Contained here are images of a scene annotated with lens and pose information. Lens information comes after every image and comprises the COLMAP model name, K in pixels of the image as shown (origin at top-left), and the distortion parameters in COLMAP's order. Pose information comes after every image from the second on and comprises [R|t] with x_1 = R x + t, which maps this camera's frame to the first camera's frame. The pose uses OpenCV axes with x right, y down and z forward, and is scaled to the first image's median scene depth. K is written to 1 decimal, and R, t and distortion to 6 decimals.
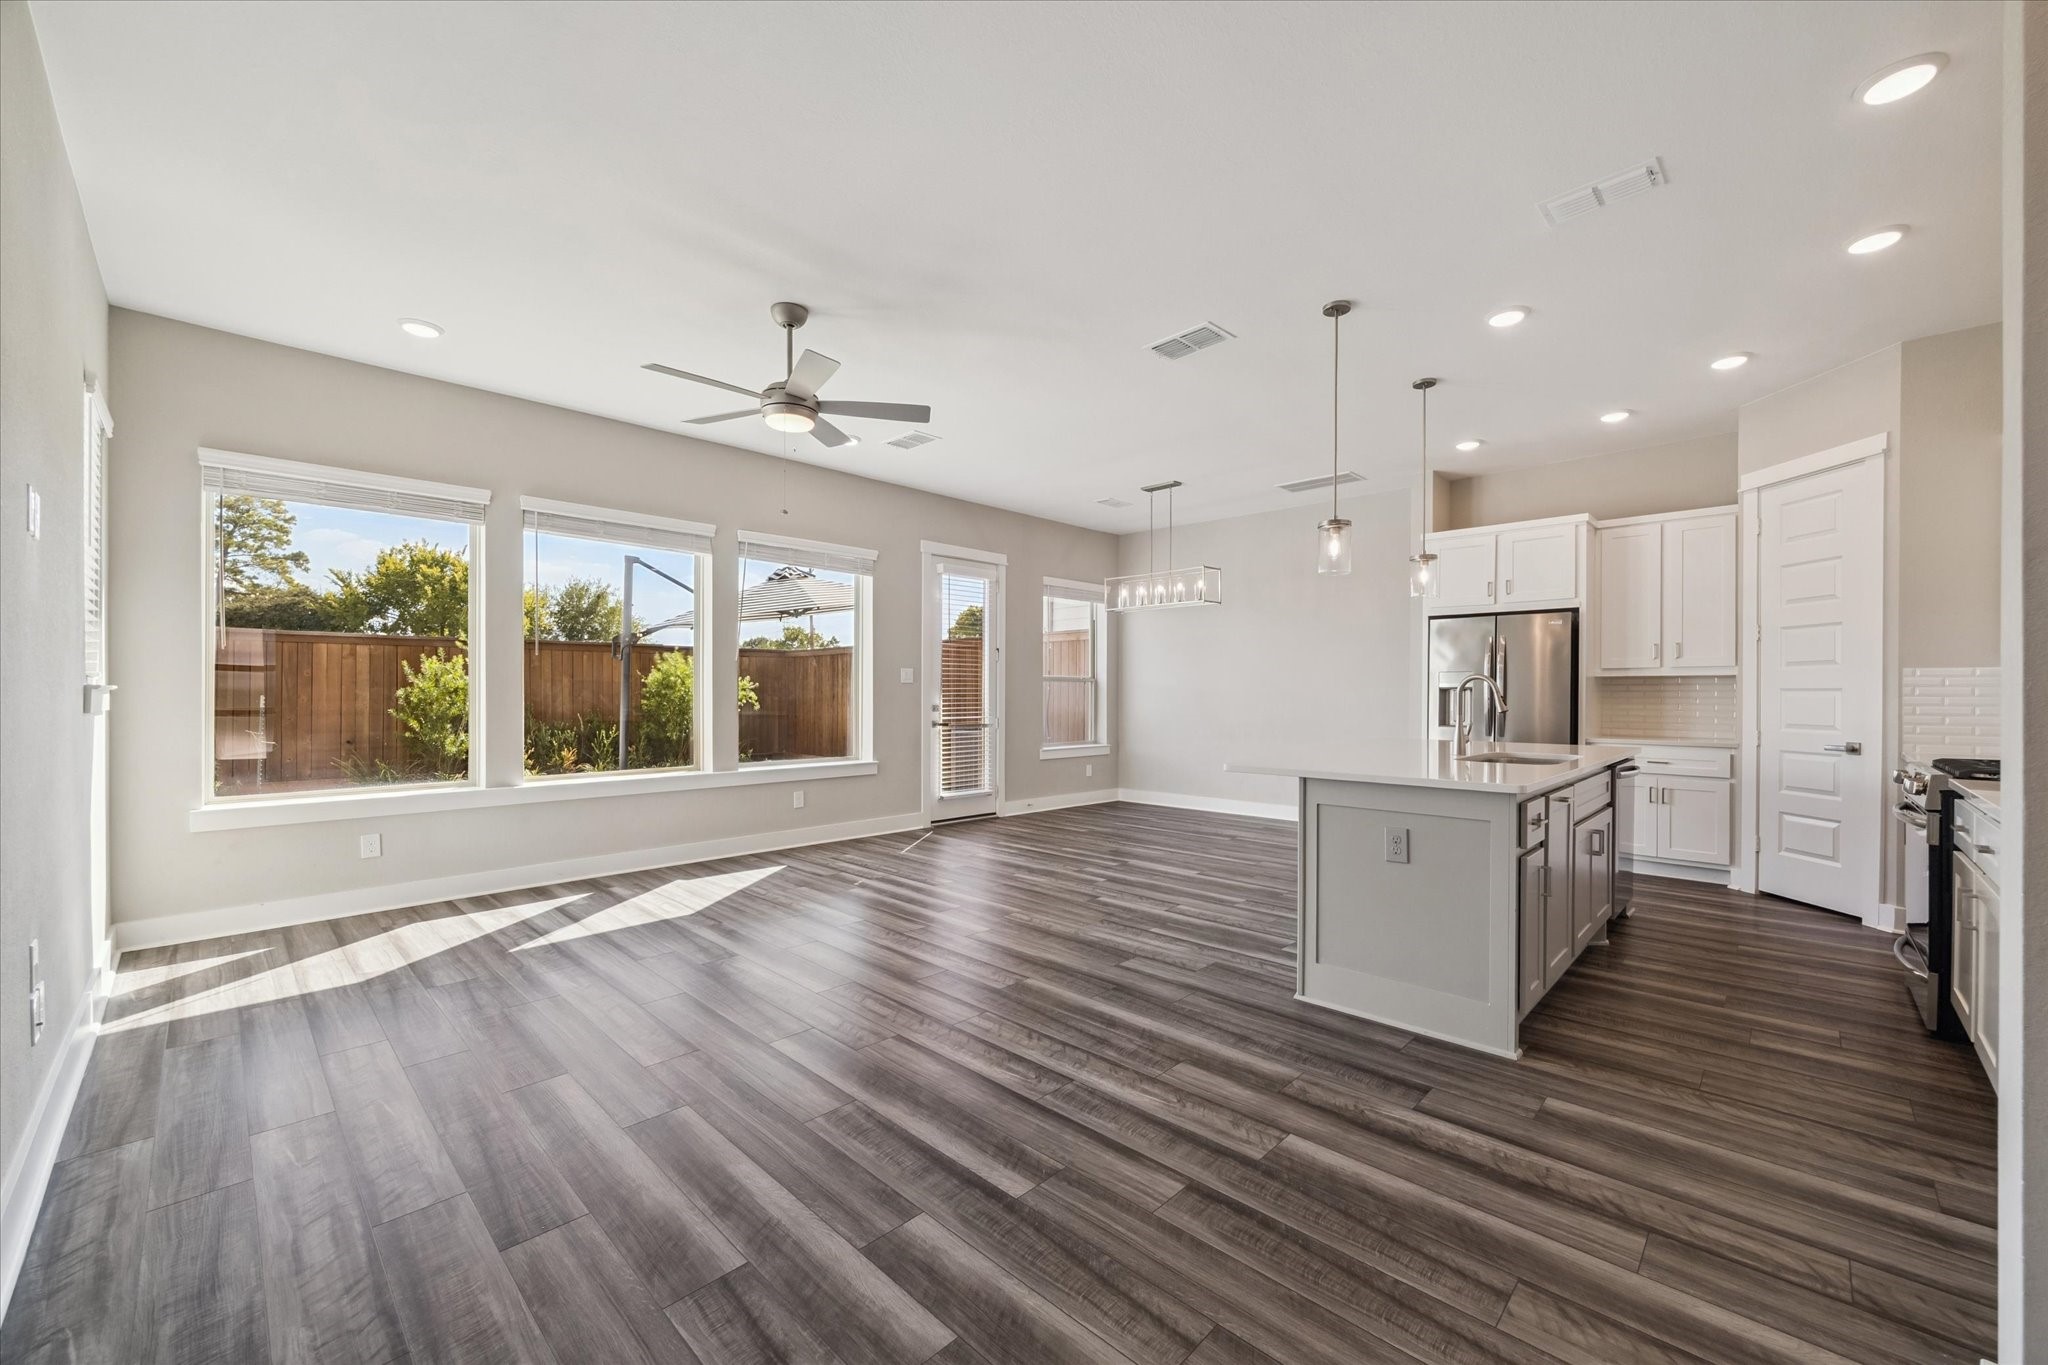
lens RADIAL K [[793.8, 0, 1037.7], [0, 793.8, 696.5], [0, 0, 1]] dist [0.000884, -0.000008]
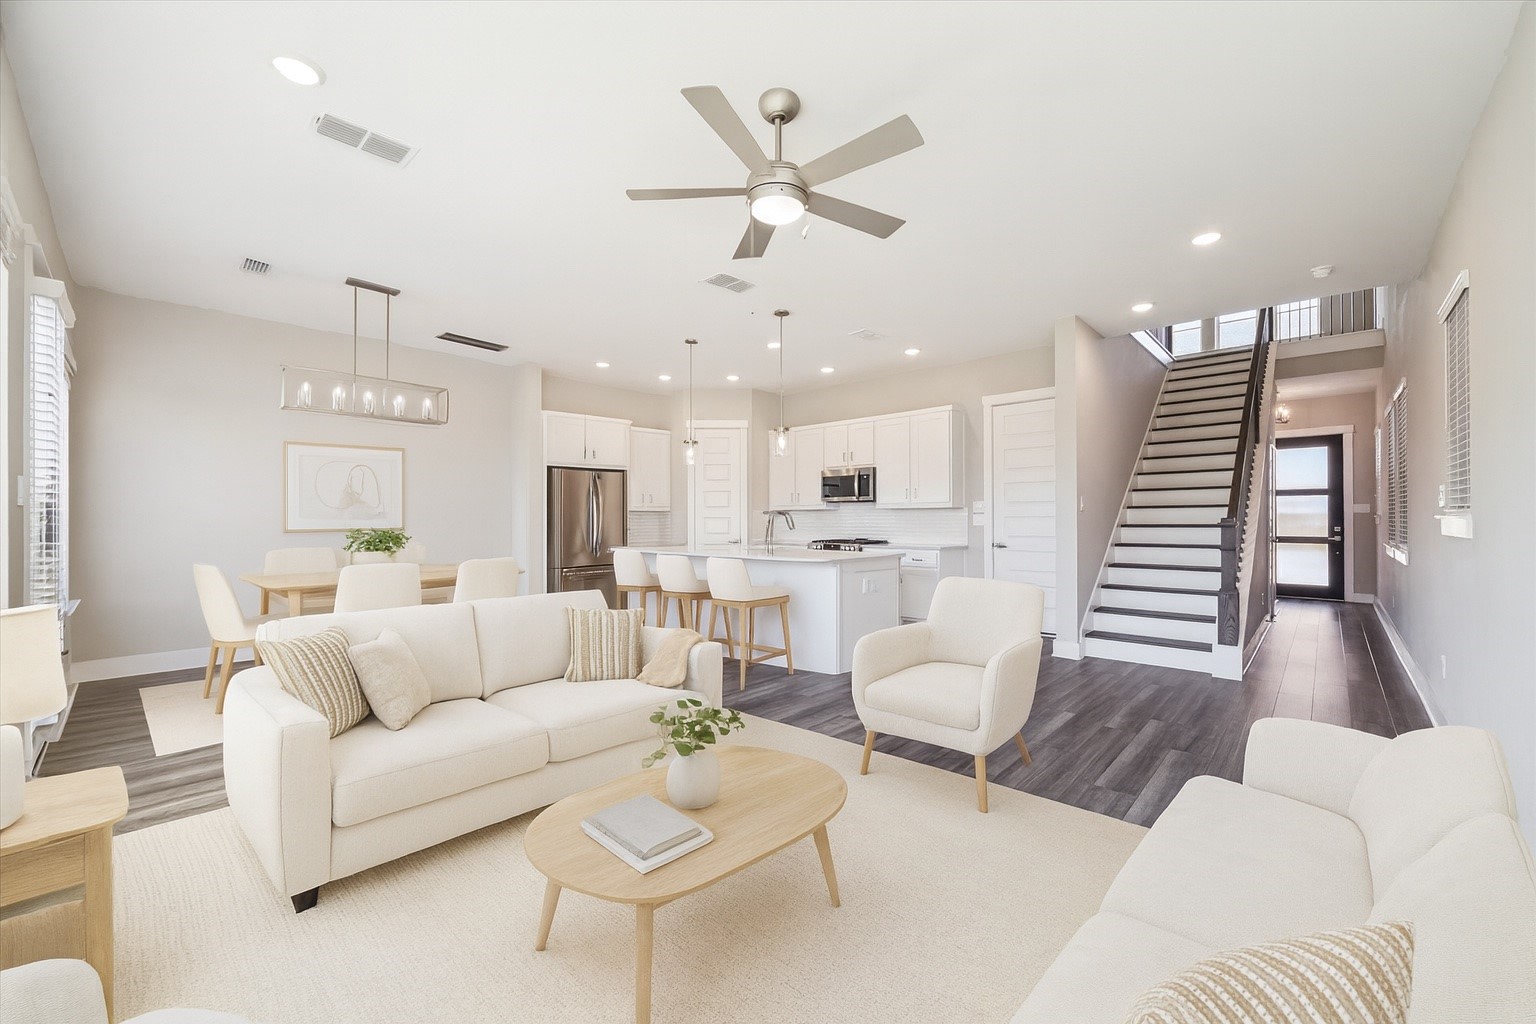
lens RADIAL K [[595.3, 0, 775.3], [0, 595.3, 512.3], [0, 0, 1]] dist [0.000884, -0.000008]
pose [[-0.018475, 0.002987, 0.999825, -1.059494], [-0.001404, 0.999994, -0.003014, -0.020801], [-0.999828, -0.001459, -0.018471, 1.079690]]
